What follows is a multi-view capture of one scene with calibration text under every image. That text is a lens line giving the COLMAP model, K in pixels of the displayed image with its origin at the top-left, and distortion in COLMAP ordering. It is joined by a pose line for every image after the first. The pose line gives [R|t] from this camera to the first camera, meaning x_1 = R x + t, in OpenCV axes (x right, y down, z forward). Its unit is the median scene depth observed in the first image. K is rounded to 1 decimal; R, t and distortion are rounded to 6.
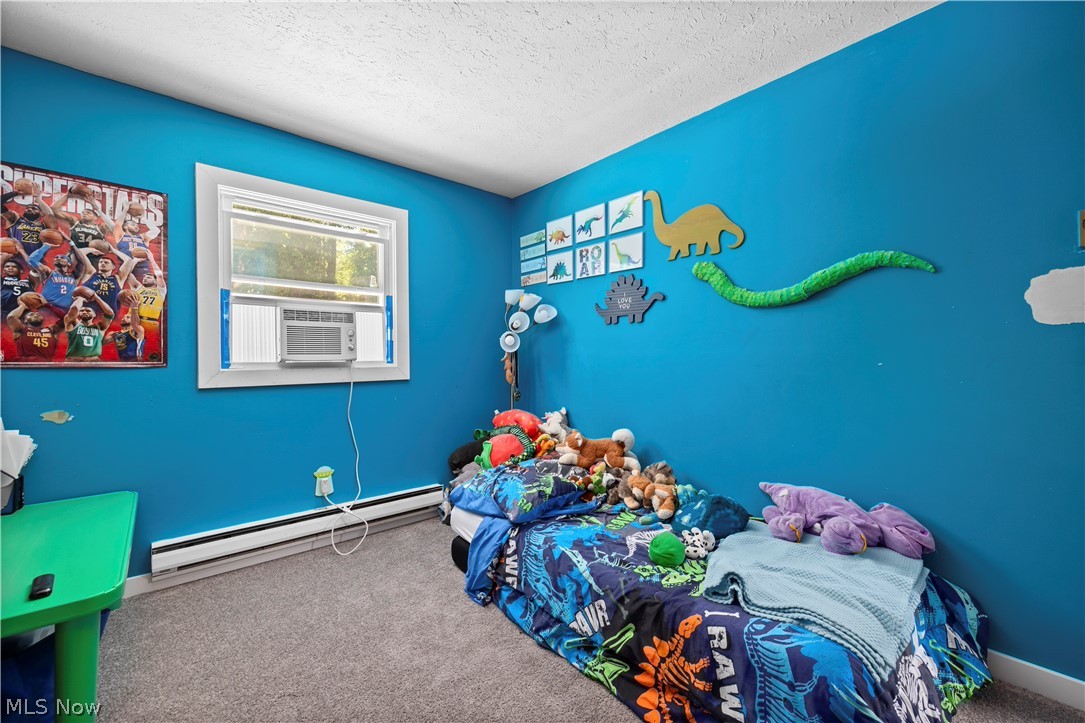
lens RADIAL K [[435.0, 0, 540.9], [0, 435.0, 361.0], [0, 0, 1]] dist [0.014978, 0.000212]
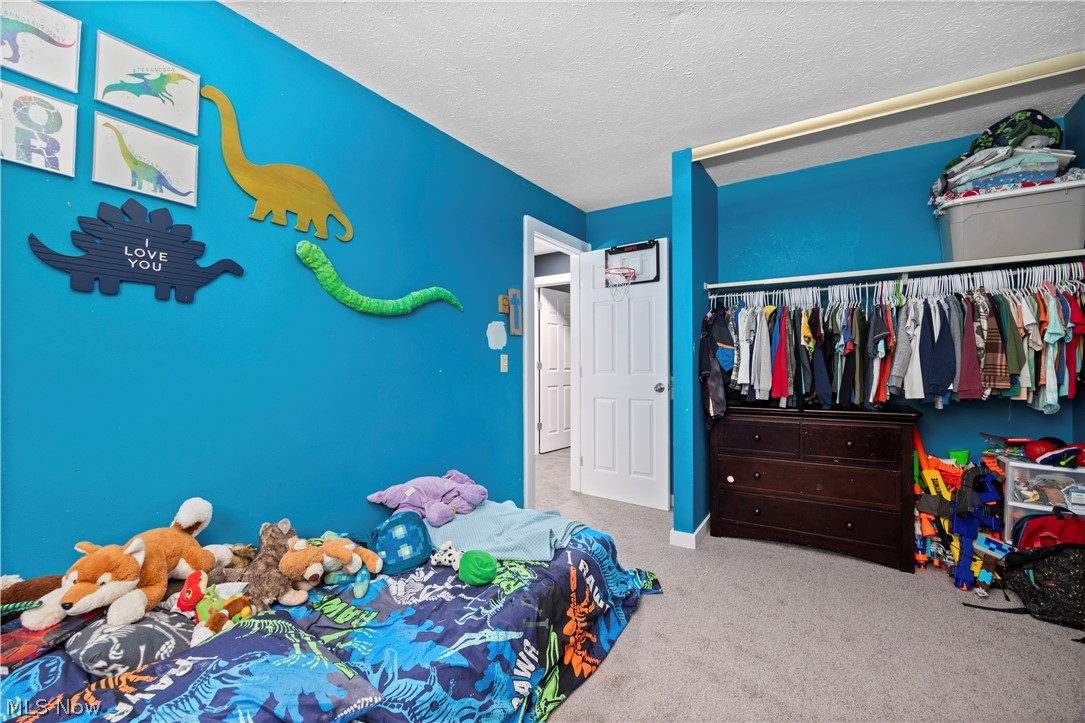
lens RADIAL K [[460.7, 0, 540.5], [0, 460.7, 357.3], [0, 0, 1]] dist [-0.004365, -0.000803]
pose [[-0.269434, 0.020751, 0.962795, -0.549044], [0.007574, 0.999783, -0.019428, -0.004547], [-0.962989, 0.002058, -0.269533, 0.862115]]
